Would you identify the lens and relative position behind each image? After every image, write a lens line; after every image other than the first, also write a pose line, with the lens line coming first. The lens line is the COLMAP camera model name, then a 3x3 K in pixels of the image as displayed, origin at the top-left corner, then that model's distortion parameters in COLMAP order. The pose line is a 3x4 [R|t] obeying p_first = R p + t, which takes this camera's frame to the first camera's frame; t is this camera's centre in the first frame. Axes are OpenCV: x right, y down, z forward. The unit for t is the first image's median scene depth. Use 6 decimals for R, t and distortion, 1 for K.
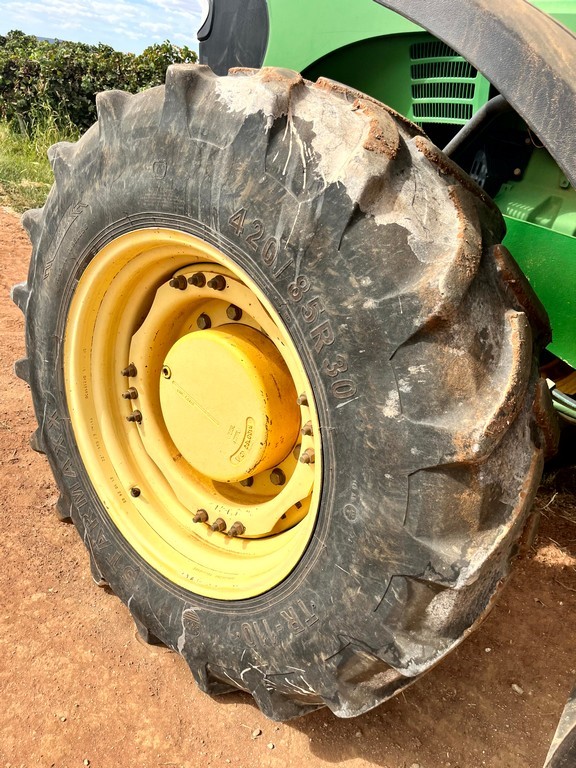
lens RADIAL K [[587.0, 0, 282.6], [0, 587.0, 384.0], [0, 0, 1]] dist [0.059651, -0.082676]
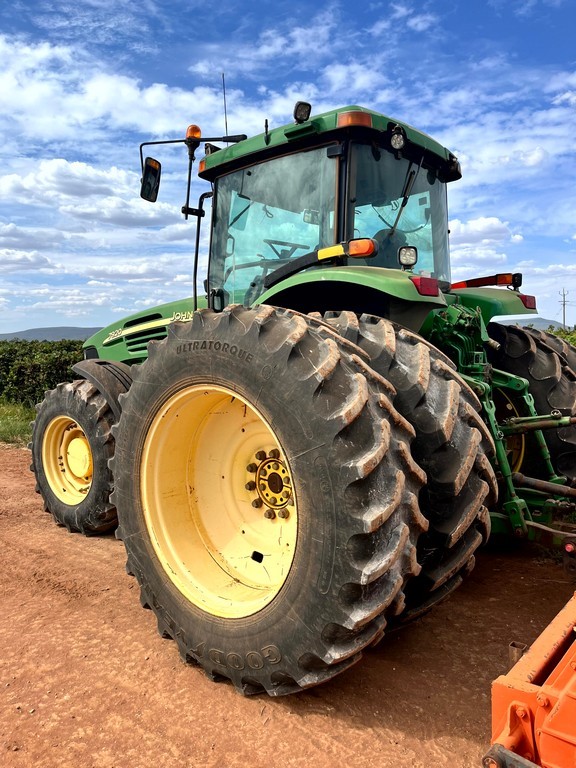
lens RADIAL K [[587.0, 0, 288.9], [0, 587.0, 387.1], [0, 0, 1]] dist [0.059651, -0.082676]
pose [[0.979309, -0.201123, 0.022440, 1.374887], [0.196413, 0.917907, -0.344774, 1.357797], [0.048744, 0.342048, 0.938417, -3.061378]]
